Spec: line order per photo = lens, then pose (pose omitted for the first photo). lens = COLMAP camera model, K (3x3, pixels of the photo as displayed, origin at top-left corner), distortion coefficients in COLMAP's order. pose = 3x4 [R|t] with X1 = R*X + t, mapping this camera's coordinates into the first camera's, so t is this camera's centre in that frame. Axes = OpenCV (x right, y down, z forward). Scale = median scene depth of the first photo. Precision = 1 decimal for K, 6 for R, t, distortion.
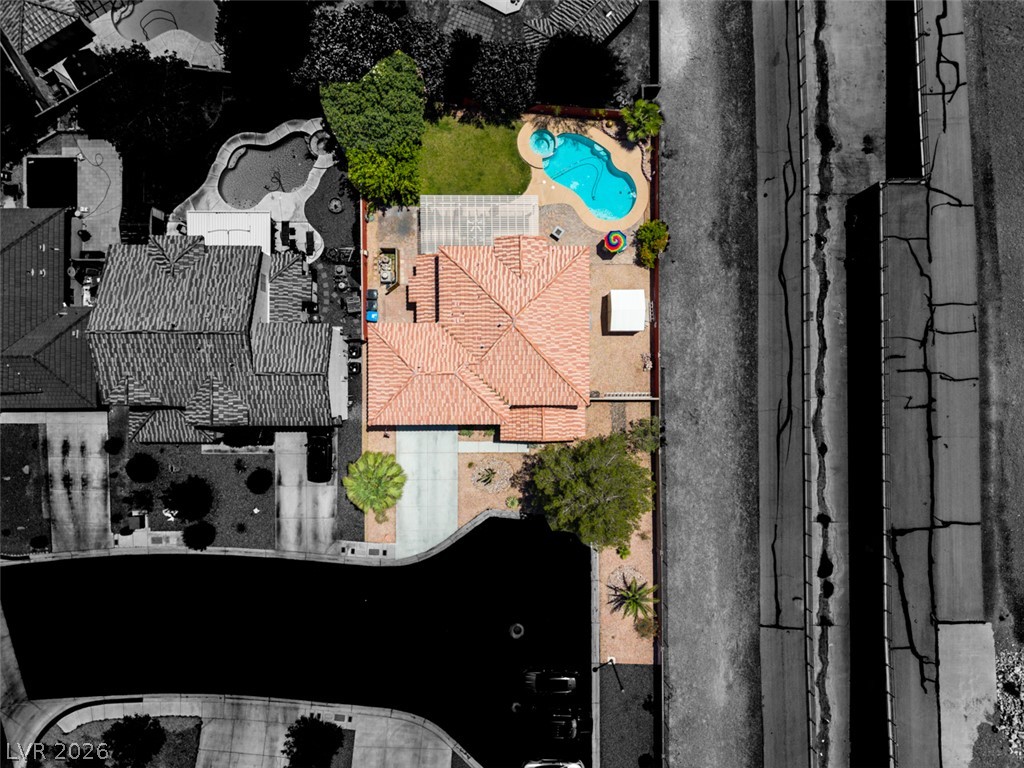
lens RADIAL K [[683.8, 0, 512.0], [0, 683.8, 384.0], [0, 0, 1]] dist [0.050070, -0.058464]
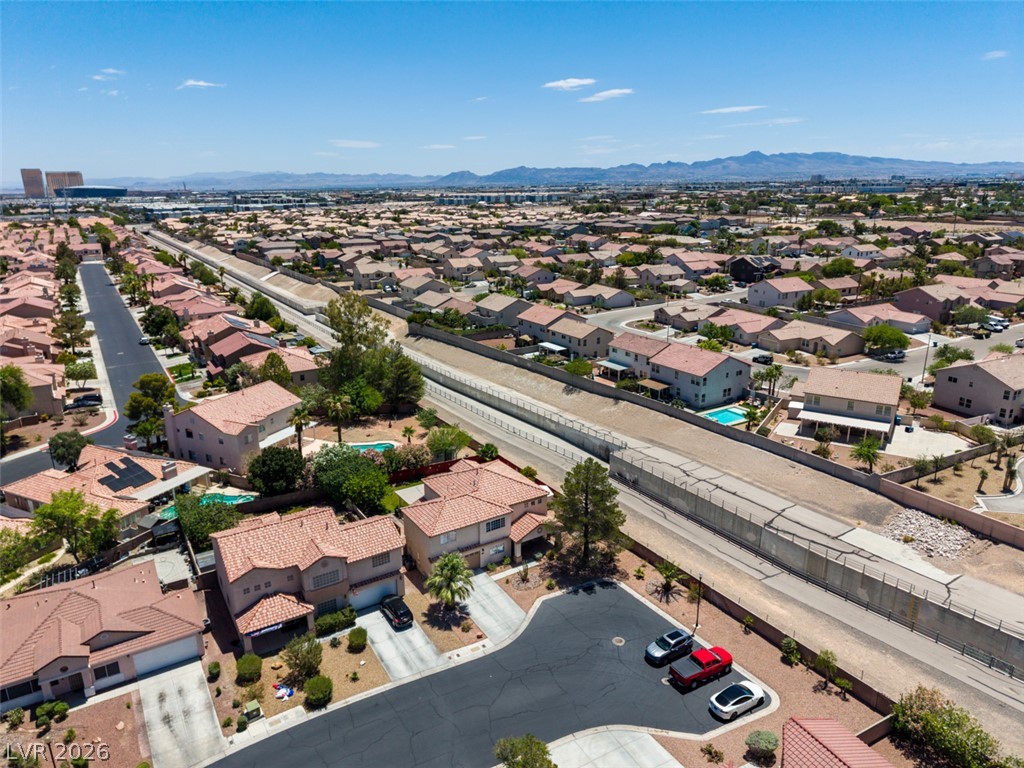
lens RADIAL K [[683.8, 0, 512.0], [0, 683.8, 384.0], [0, 0, 1]] dist [0.050070, -0.058464]
pose [[0.845768, -0.161414, 0.508549, -0.649683], [0.533519, 0.245432, -0.809395, 1.077314], [0.005833, 0.955881, 0.293696, 0.257922]]
